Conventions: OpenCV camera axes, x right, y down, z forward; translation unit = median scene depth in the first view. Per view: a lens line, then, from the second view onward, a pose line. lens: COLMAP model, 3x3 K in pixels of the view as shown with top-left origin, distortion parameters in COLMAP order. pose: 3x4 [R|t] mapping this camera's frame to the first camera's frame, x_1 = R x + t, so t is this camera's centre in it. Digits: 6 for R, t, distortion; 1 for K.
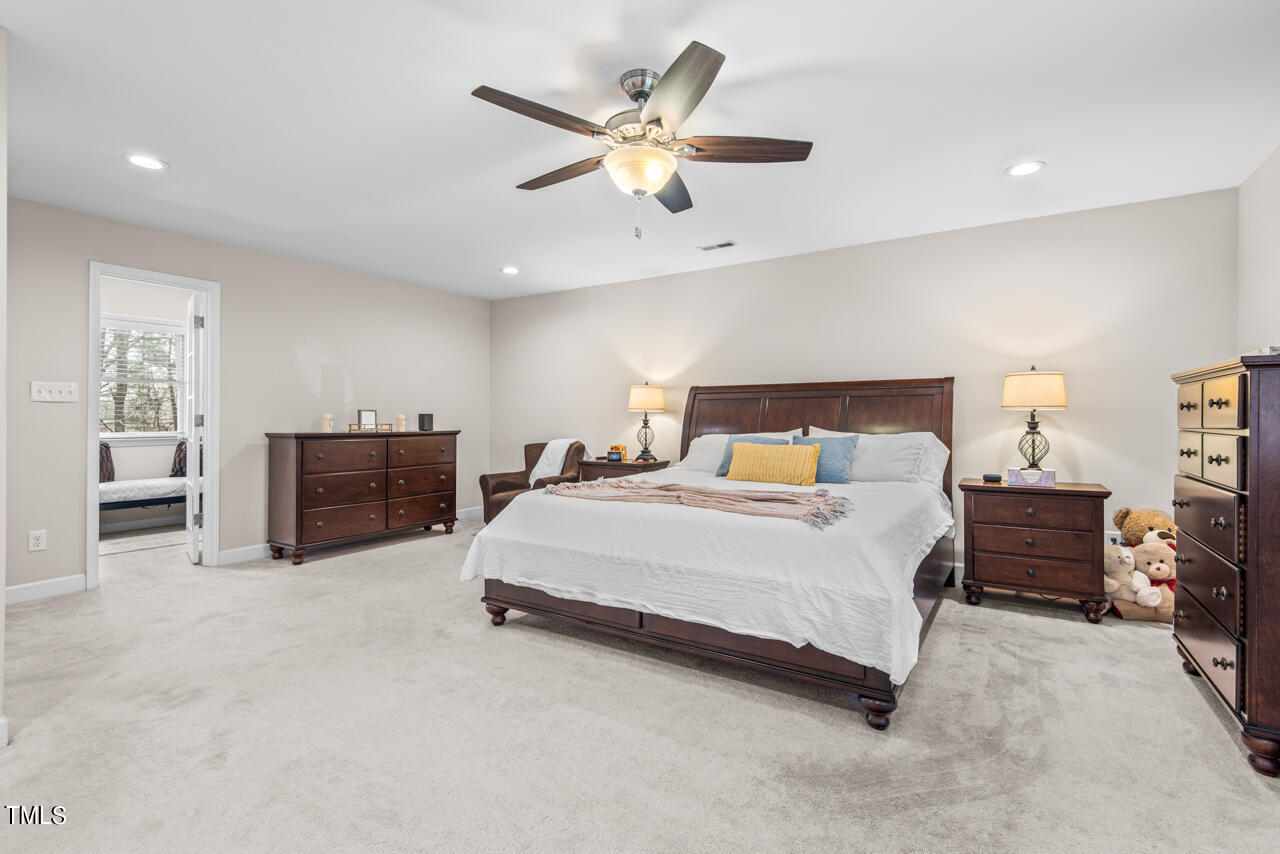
lens RADIAL K [[578.3, 0, 639.8], [0, 578.3, 416.0], [0, 0, 1]] dist [-0.002137, -0.000664]
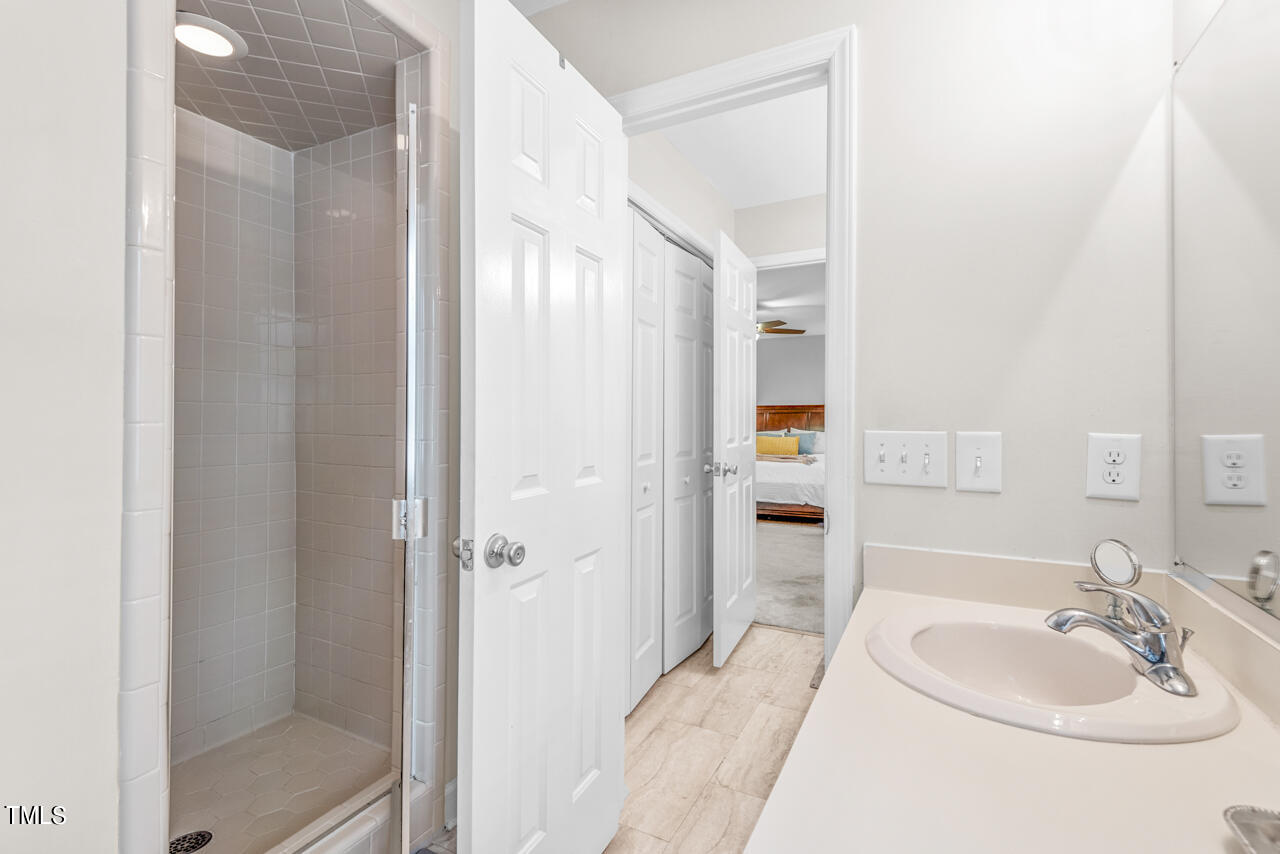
lens RADIAL K [[578.3, 0, 639.8], [0, 578.3, 416.0], [0, 0, 1]] dist [-0.002137, -0.000664]
pose [[0.995221, 0.001650, 0.097638, -0.418688], [-0.001490, 0.999997, -0.001713, -0.018228], [-0.097640, 0.001560, 0.995221, -0.918698]]
